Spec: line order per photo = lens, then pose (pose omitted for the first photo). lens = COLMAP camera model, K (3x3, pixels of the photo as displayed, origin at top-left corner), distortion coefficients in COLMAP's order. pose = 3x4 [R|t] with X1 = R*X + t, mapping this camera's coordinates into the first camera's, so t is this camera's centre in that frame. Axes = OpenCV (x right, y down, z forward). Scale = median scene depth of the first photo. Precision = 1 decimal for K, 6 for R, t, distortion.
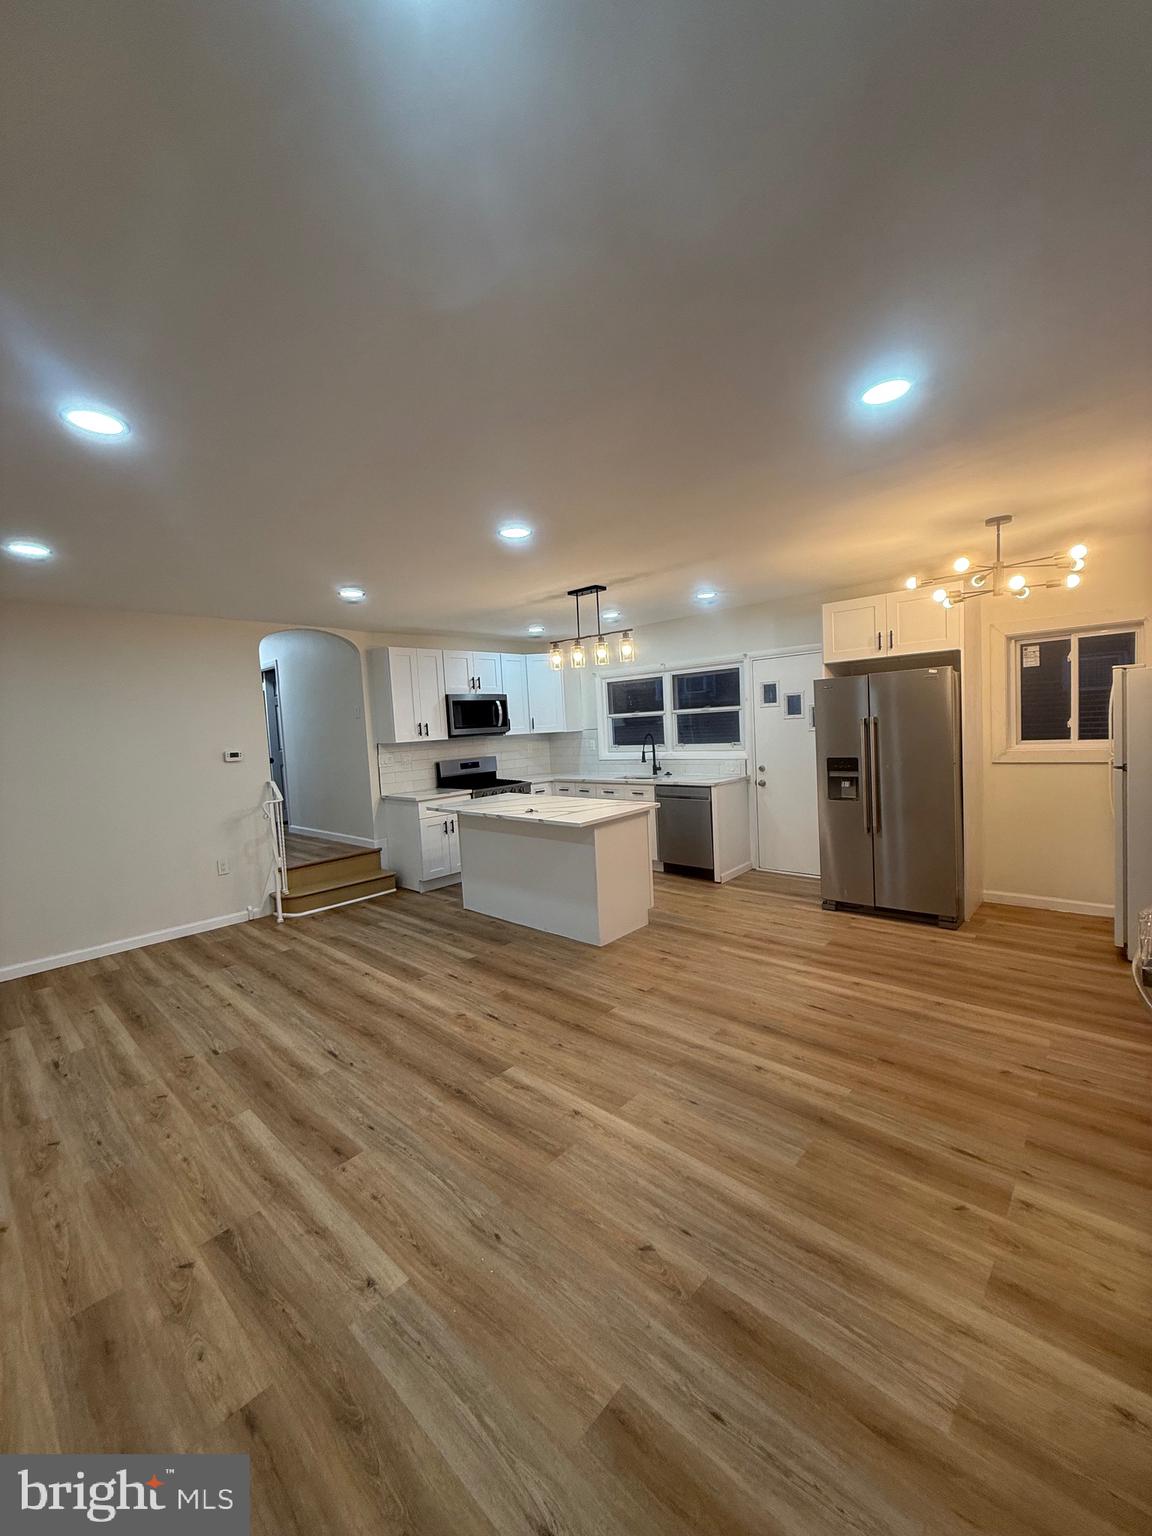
lens RADIAL K [[611.3, 0, 576.0], [0, 611.3, 768.0], [0, 0, 1]] dist [-0.000880, 0.000105]
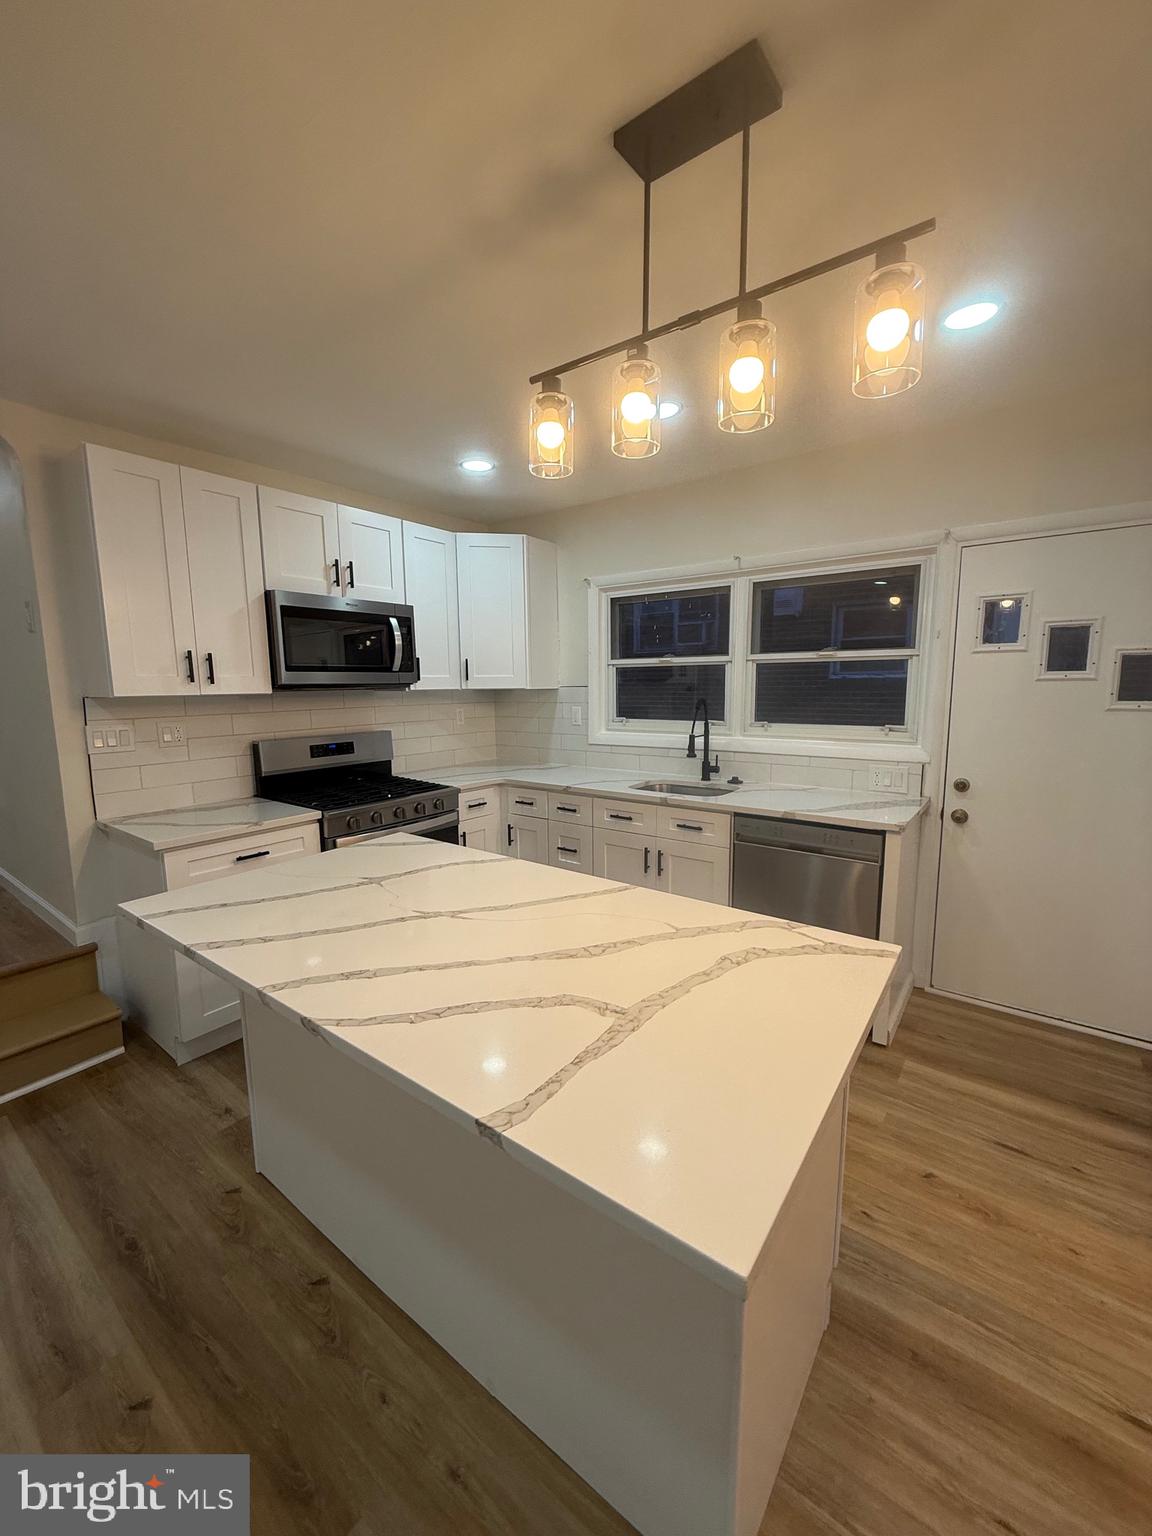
lens RADIAL K [[611.3, 0, 576.0], [0, 611.3, 768.0], [0, 0, 1]] dist [-0.000880, 0.000105]
pose [[0.993760, 0.029571, 0.107545, -0.039432], [-0.036283, 0.997478, 0.060996, -0.030998], [-0.105470, -0.064518, 0.992327, 0.588061]]
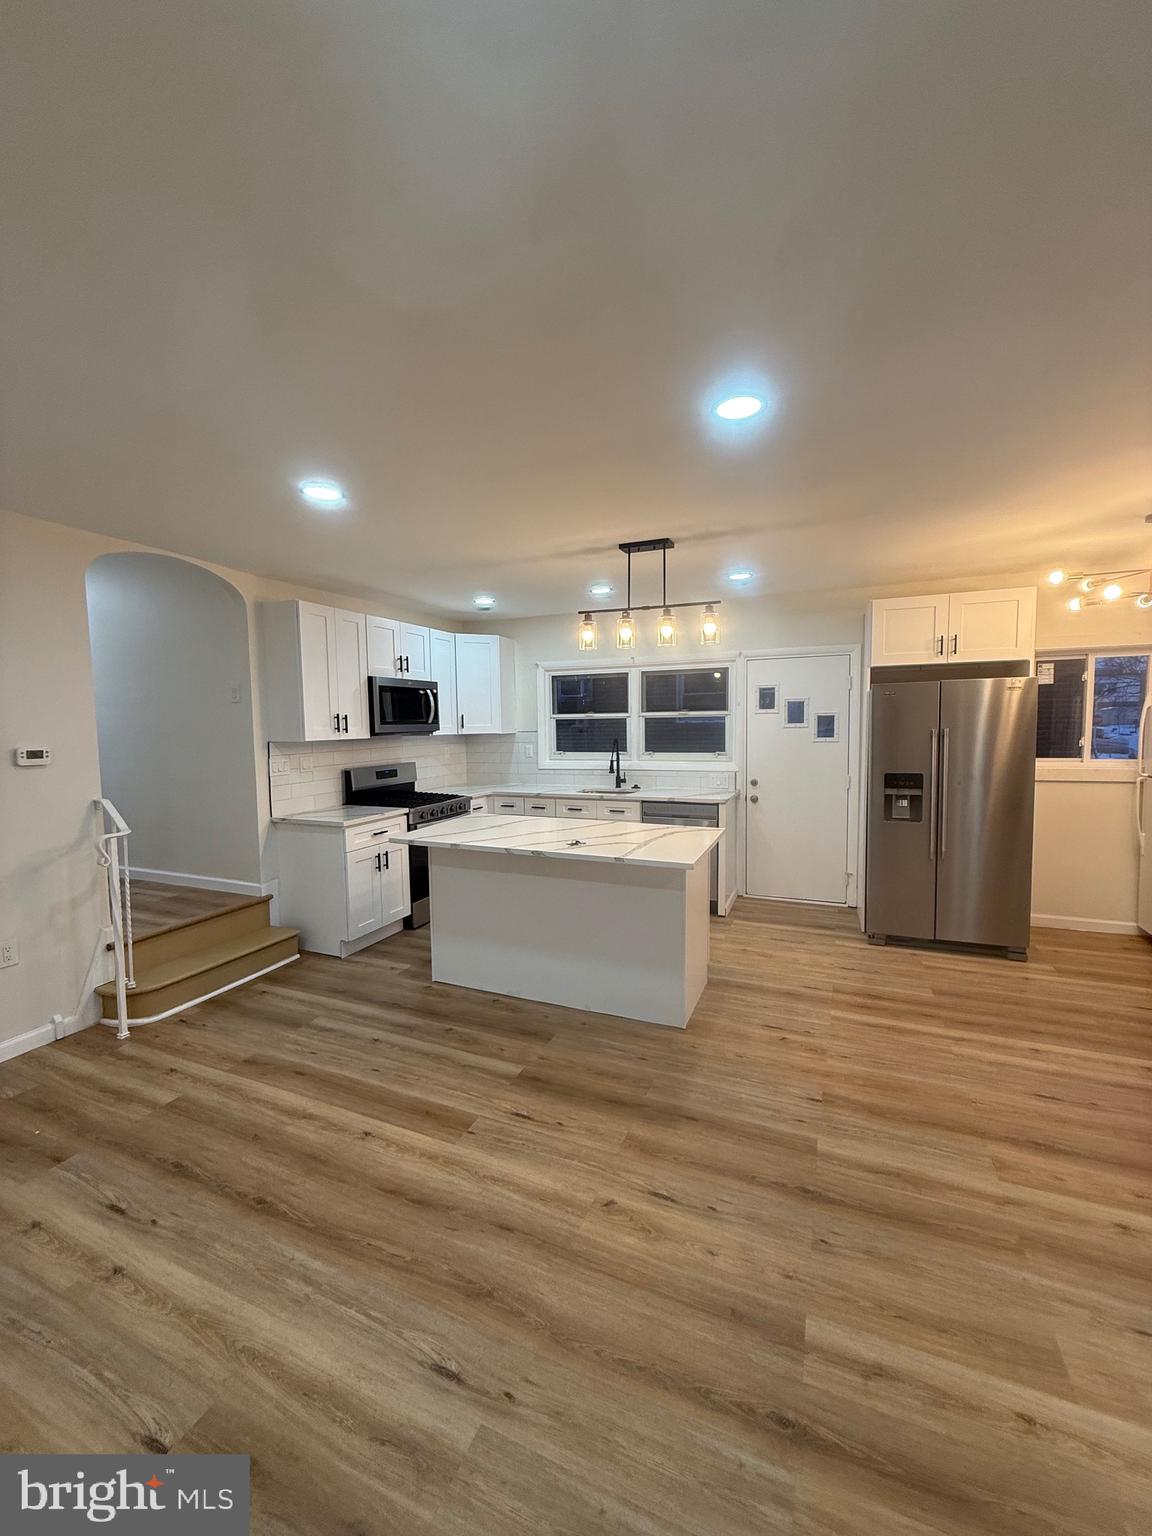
lens RADIAL K [[611.3, 0, 576.0], [0, 611.3, 768.0], [0, 0, 1]] dist [-0.000880, 0.000105]
pose [[0.940616, 0.014880, 0.339147, -0.247870], [-0.011686, 0.999866, -0.011458, -0.007067], [-0.339272, 0.006814, 0.940664, 0.261394]]
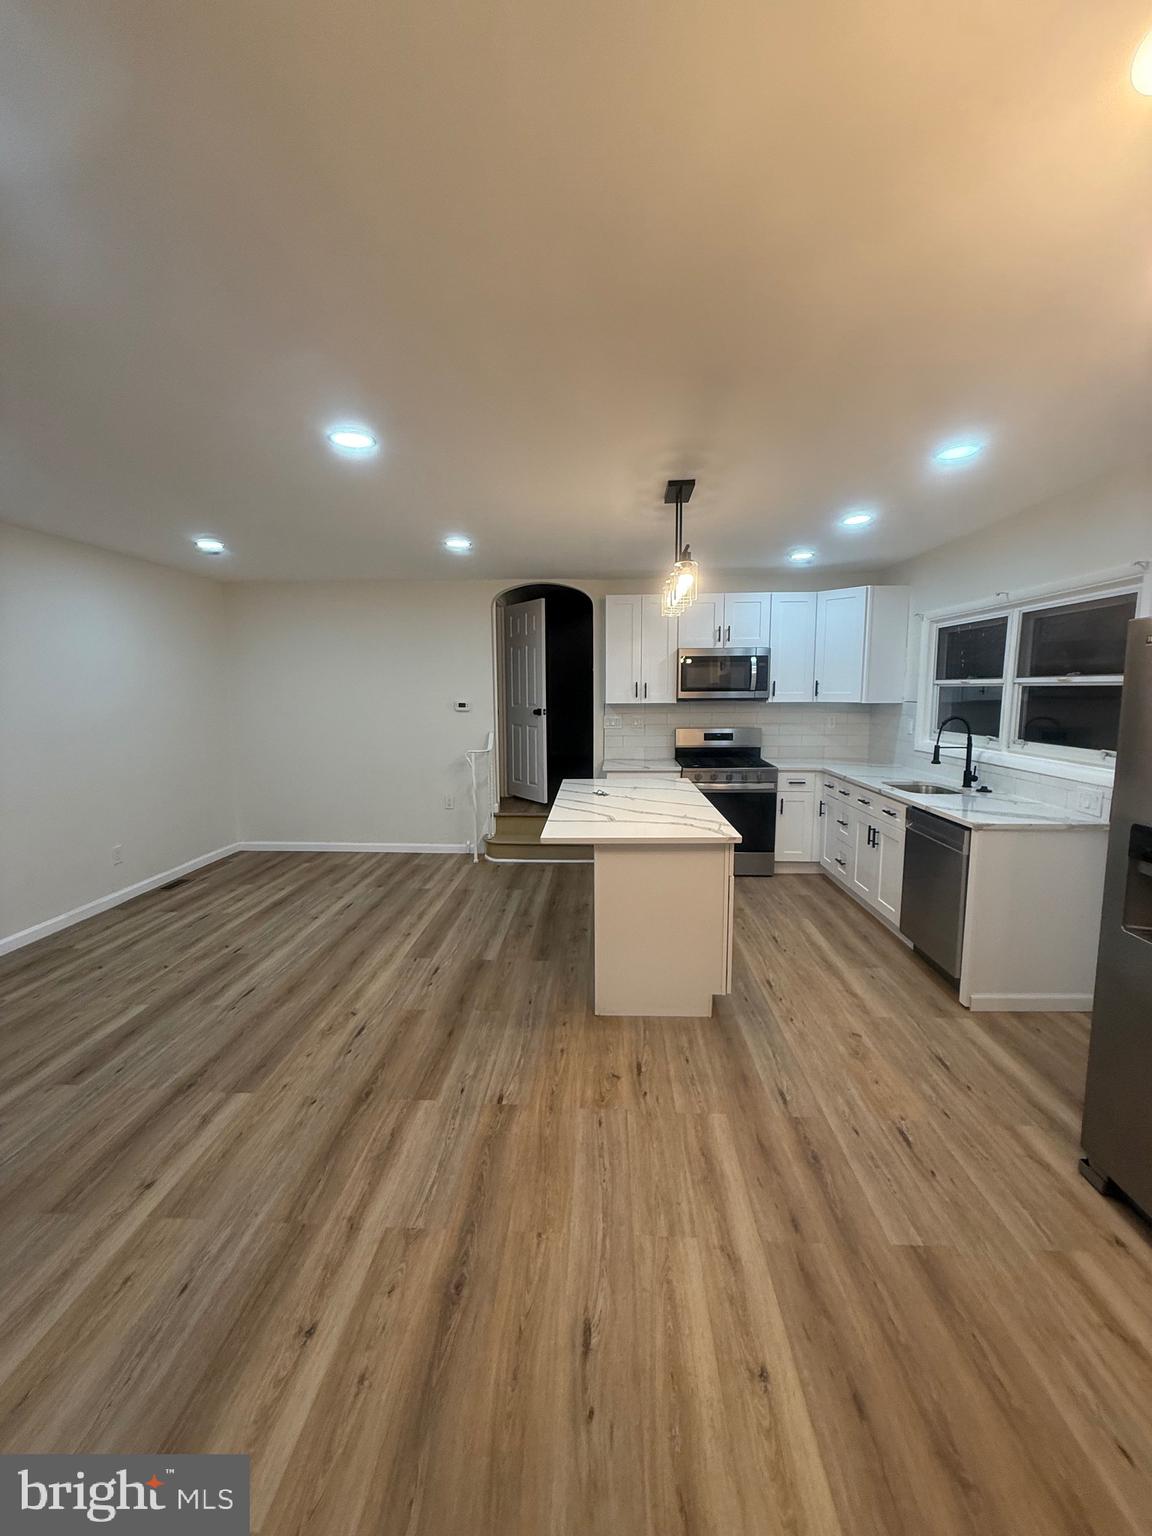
lens RADIAL K [[611.3, 0, 576.0], [0, 611.3, 768.0], [0, 0, 1]] dist [-0.000880, 0.000105]
pose [[0.642570, 0.148380, -0.751723, 0.379753], [-0.084610, 0.988811, 0.122854, -0.055599], [0.761541, -0.015339, 0.647935, 0.389927]]
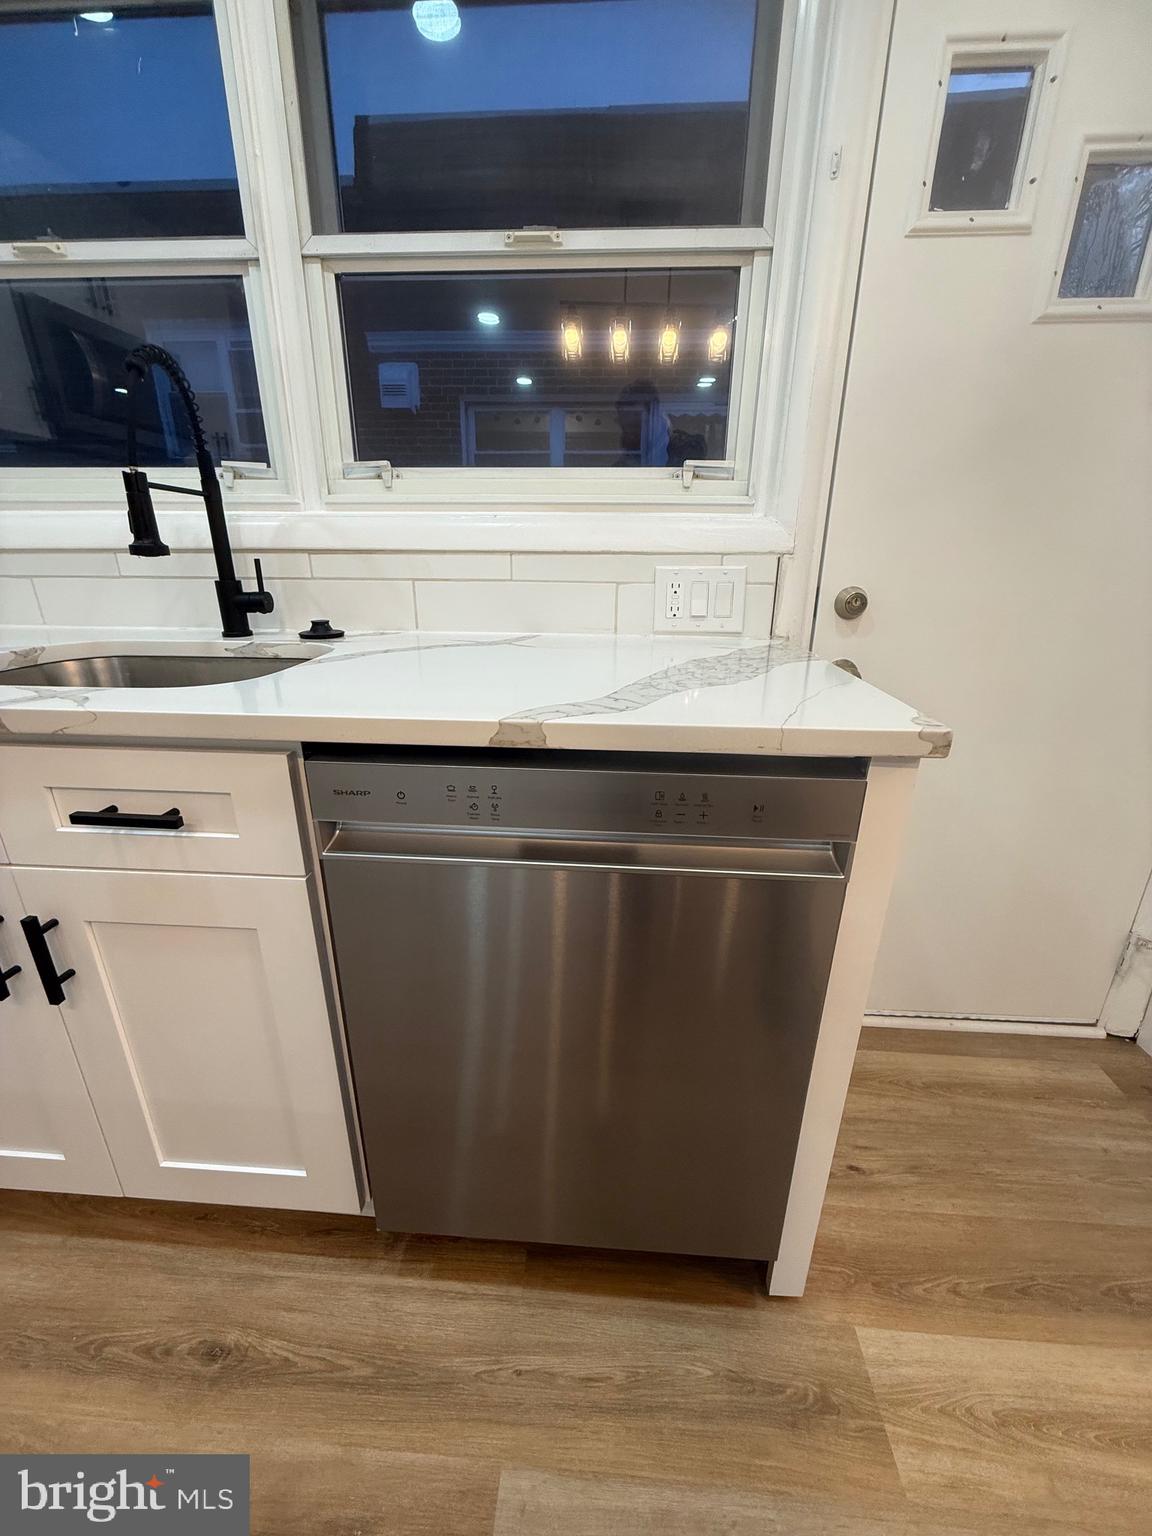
lens RADIAL K [[611.3, 0, 576.0], [0, 611.3, 768.0], [0, 0, 1]] dist [-0.000880, 0.000105]
pose [[0.772282, -0.155899, 0.615854, 0.103884], [-0.004801, 0.967961, 0.251053, 0.003111], [-0.635262, -0.196840, 0.746790, 0.924323]]
